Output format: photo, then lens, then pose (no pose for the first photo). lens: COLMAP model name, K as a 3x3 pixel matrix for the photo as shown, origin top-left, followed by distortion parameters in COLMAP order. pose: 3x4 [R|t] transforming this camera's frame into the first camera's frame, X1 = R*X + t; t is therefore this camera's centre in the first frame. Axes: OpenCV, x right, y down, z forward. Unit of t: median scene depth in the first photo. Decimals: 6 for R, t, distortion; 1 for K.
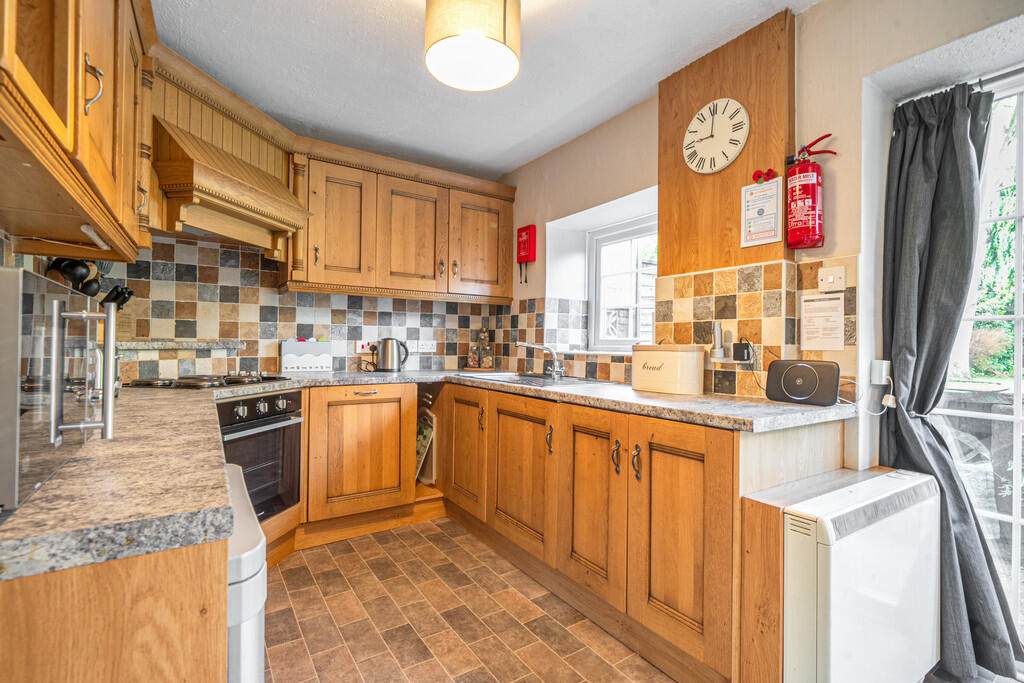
lens RADIAL K [[475.3, 0, 507.9], [0, 475.3, 341.6], [0, 0, 1]] dist [-0.000827, -0.000242]
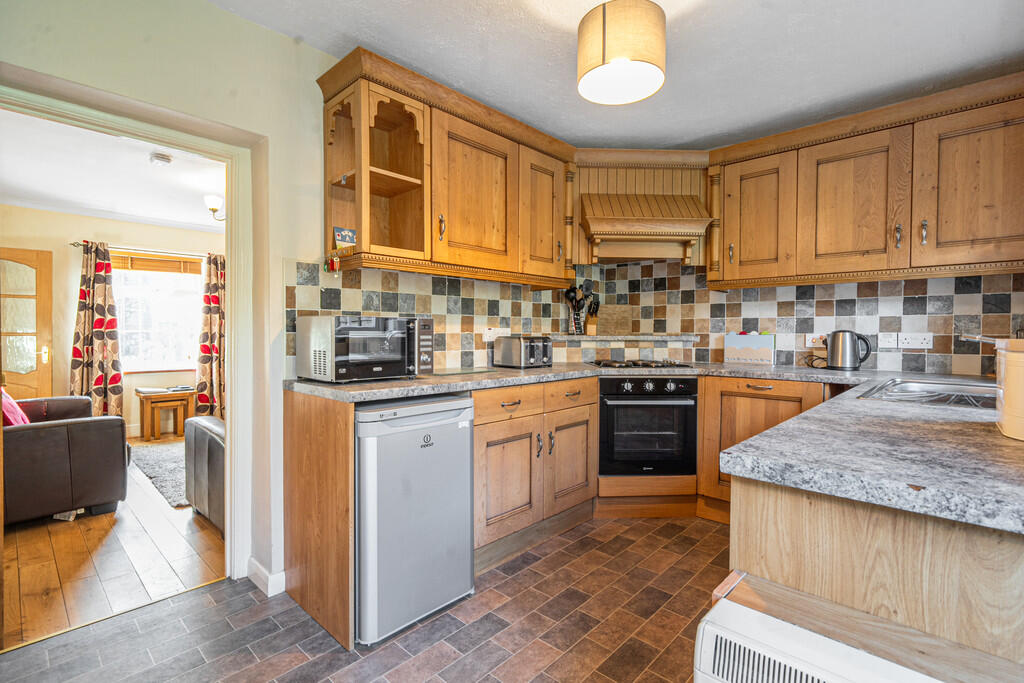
lens RADIAL K [[475.3, 0, 510.0], [0, 475.3, 341.1], [0, 0, 1]] dist [-0.000827, -0.000242]
pose [[0.227973, 0.008735, -0.973628, 0.523606], [0.003349, 0.999947, 0.009755, 0.001758], [0.973662, -0.005484, 0.227932, 0.273760]]
